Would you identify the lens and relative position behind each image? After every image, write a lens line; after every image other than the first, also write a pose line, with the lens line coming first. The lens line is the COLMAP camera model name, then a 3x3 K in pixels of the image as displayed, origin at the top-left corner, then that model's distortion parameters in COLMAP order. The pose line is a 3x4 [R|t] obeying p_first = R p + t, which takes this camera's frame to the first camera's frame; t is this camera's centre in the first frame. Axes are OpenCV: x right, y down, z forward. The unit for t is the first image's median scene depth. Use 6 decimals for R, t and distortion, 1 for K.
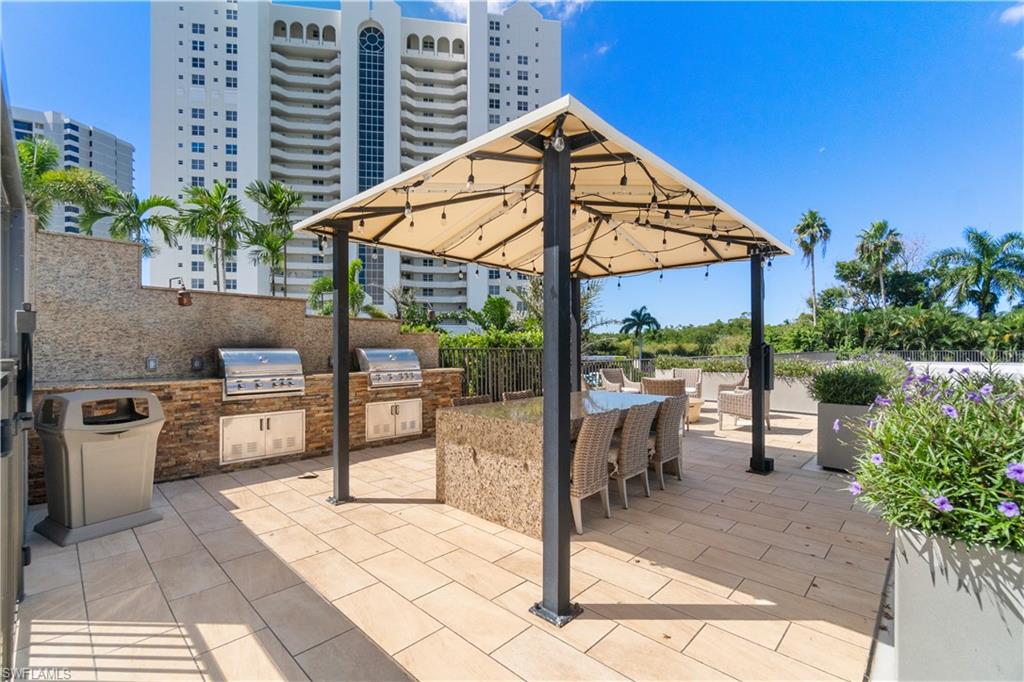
lens RADIAL K [[447.5, 0, 512.0], [0, 447.5, 341.0], [0, 0, 1]] dist [0.000029, 0.000230]
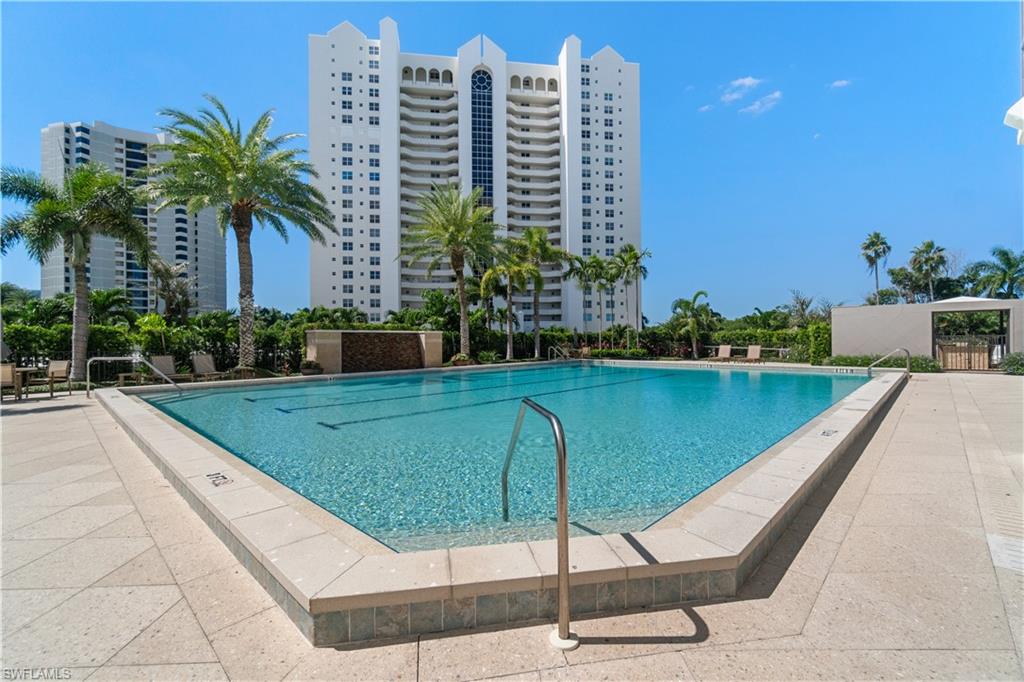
lens RADIAL K [[453.4, 0, 507.2], [0, 453.4, 336.3], [0, 0, 1]] dist [0.000786, 0.000191]
pose [[0.999944, -0.009518, 0.004705, -0.280719], [0.009514, 0.999954, 0.000957, 0.002372], [-0.004713, -0.000912, 0.999988, -0.218603]]
